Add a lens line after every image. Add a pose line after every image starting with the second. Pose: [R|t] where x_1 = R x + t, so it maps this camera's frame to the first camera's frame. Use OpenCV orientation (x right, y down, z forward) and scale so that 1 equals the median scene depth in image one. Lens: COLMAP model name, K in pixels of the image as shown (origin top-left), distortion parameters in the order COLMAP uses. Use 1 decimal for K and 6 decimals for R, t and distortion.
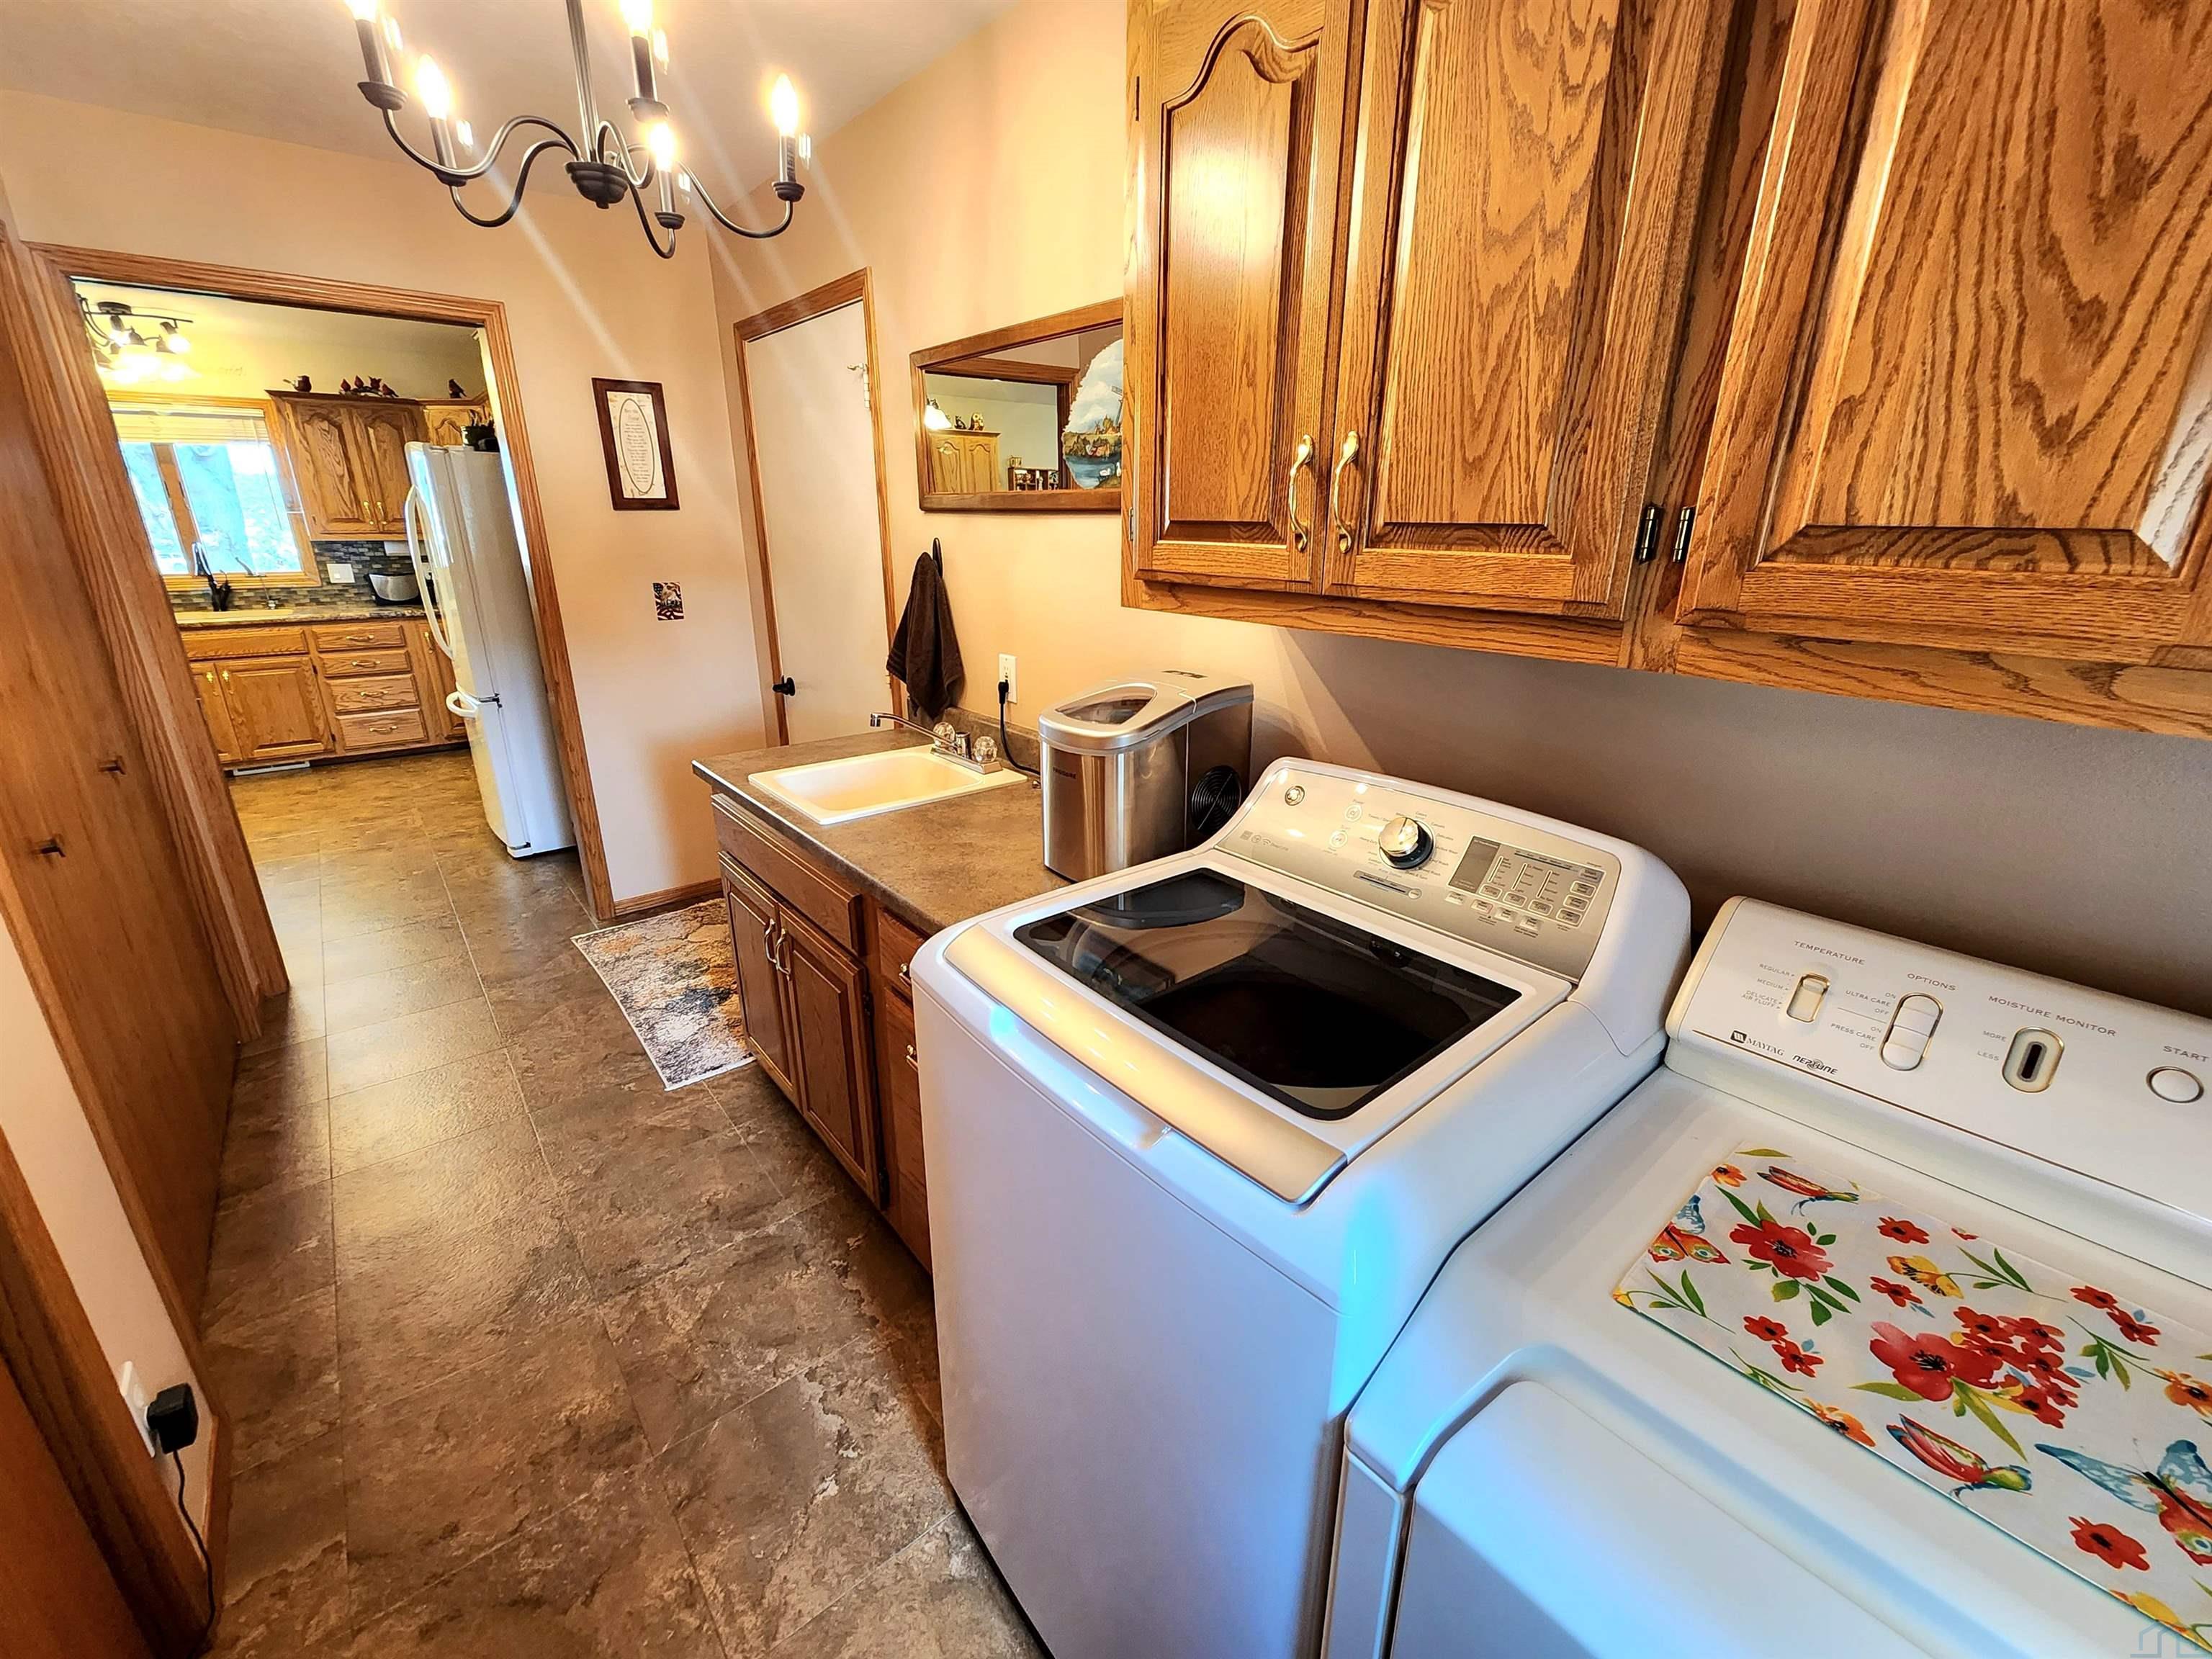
lens RADIAL K [[910.7, 0, 1116.9], [0, 910.7, 814.8], [0, 0, 1]] dist [0.002016, -0.002620]
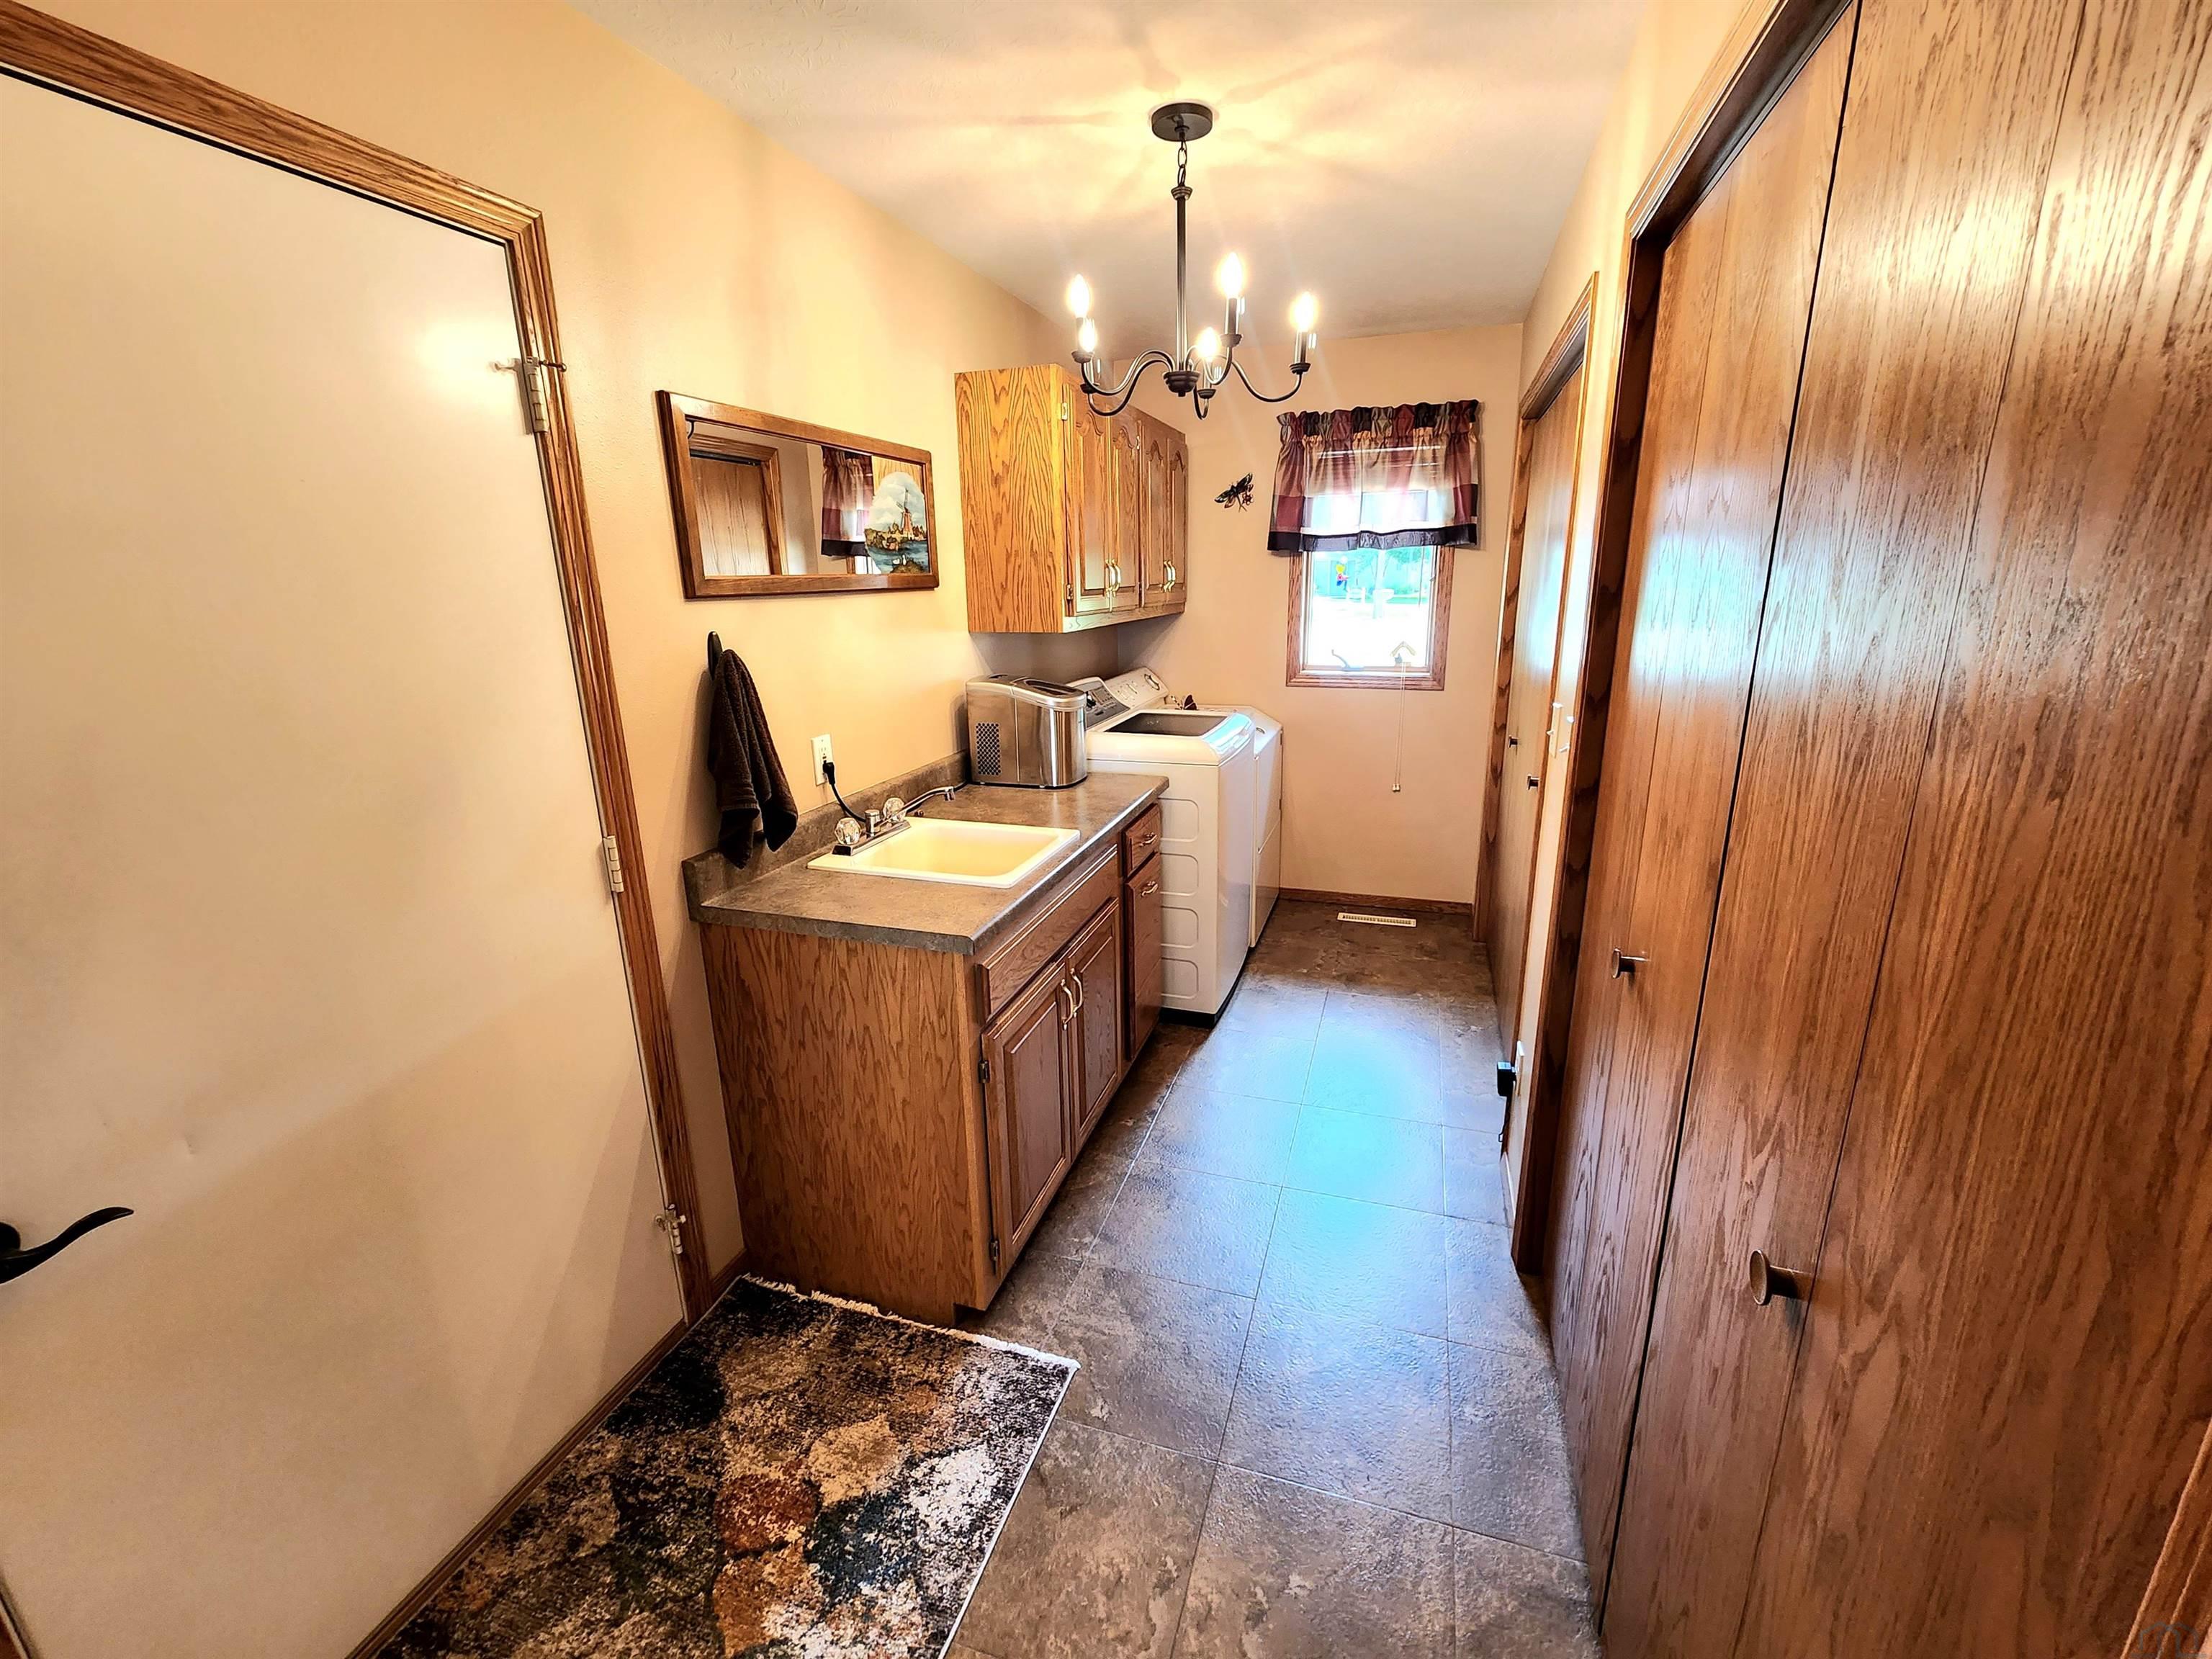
lens RADIAL K [[910.7, 0, 1108.9], [0, 910.7, 820.0], [0, 0, 1]] dist [0.002016, -0.002620]
pose [[-0.519971, -0.211791, 0.827511, -1.356247], [0.292675, 0.865958, 0.405535, -0.489968], [-0.802479, 0.453058, -0.388287, 1.418105]]
